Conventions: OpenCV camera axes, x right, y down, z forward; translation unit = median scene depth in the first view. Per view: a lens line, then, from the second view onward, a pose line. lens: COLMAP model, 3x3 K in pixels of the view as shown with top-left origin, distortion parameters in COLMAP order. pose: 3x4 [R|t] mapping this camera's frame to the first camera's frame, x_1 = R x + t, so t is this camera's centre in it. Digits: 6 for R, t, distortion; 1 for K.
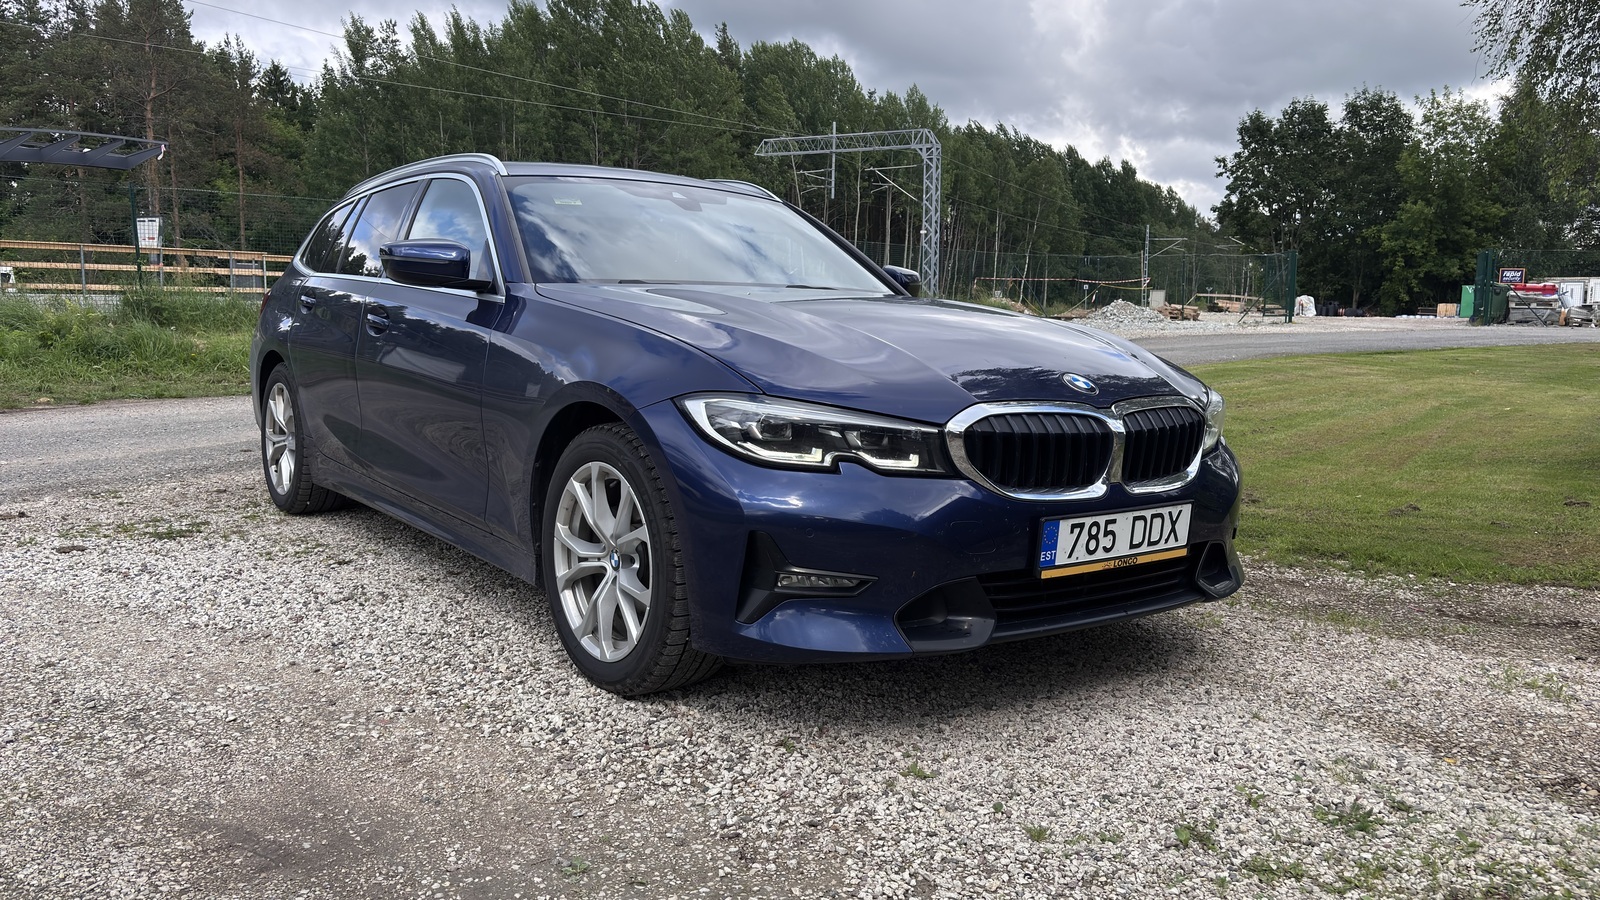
lens RADIAL K [[1245.1, 0, 800.2], [0, 1245.1, 449.6], [0, 0, 1]] dist [0.015062, -0.010691]
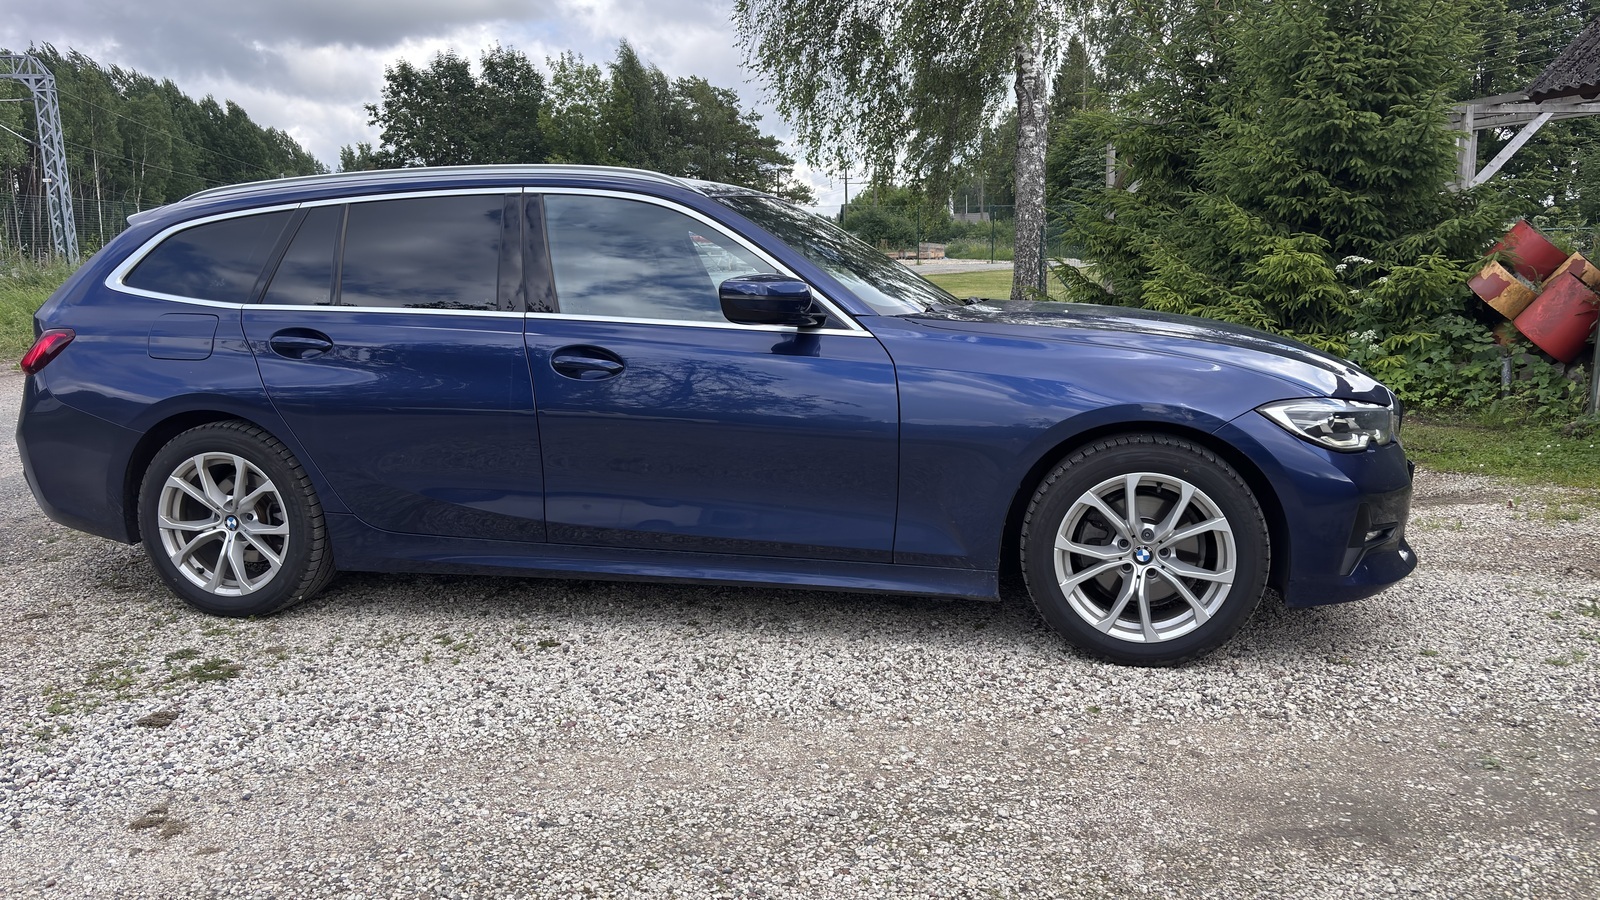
lens RADIAL K [[1245.1, 0, 803.6], [0, 1245.1, 456.6], [0, 0, 1]] dist [0.015062, -0.010691]
pose [[0.743182, -0.139739, 0.654334, -0.099777], [0.106546, 0.990185, 0.090450, -0.012300], [-0.660551, 0.002496, 0.750777, 0.031151]]
